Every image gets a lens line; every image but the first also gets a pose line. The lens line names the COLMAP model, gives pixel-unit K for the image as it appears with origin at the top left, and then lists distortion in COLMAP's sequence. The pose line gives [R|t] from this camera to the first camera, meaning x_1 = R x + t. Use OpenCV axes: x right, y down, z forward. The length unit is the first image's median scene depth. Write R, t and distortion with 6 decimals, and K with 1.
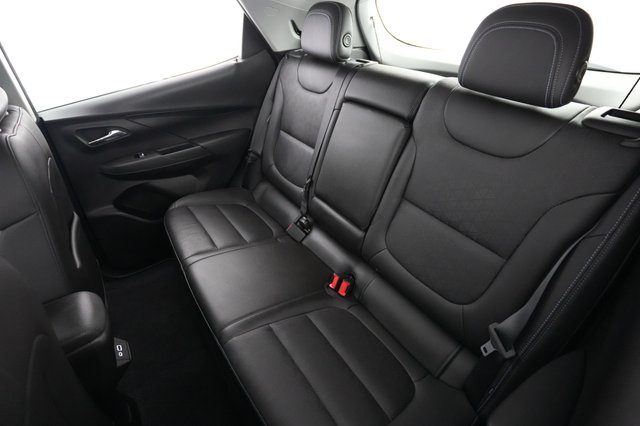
lens RADIAL K [[317.2, 0, 320.0], [0, 317.2, 213.0], [0, 0, 1]] dist [0.001469, 0.000108]
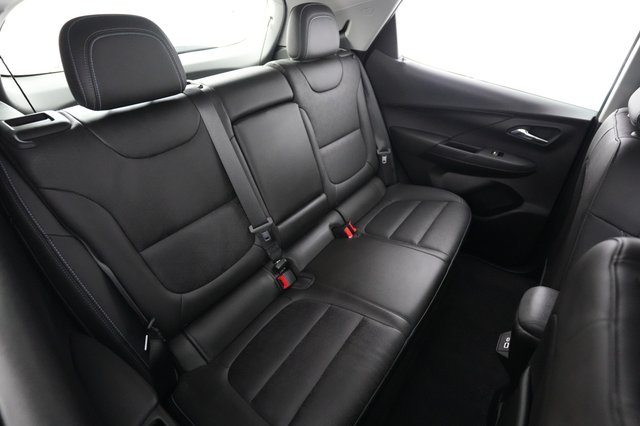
lens RADIAL K [[305.1, 0, 320.0], [0, 305.1, 213.0], [0, 0, 1]] dist [0.002064, 0.000094]
pose [[-0.306235, -0.547218, 0.778956, -0.796561], [0.552239, 0.564392, 0.613591, -0.610421], [-0.775405, 0.618073, 0.129358, 0.884157]]
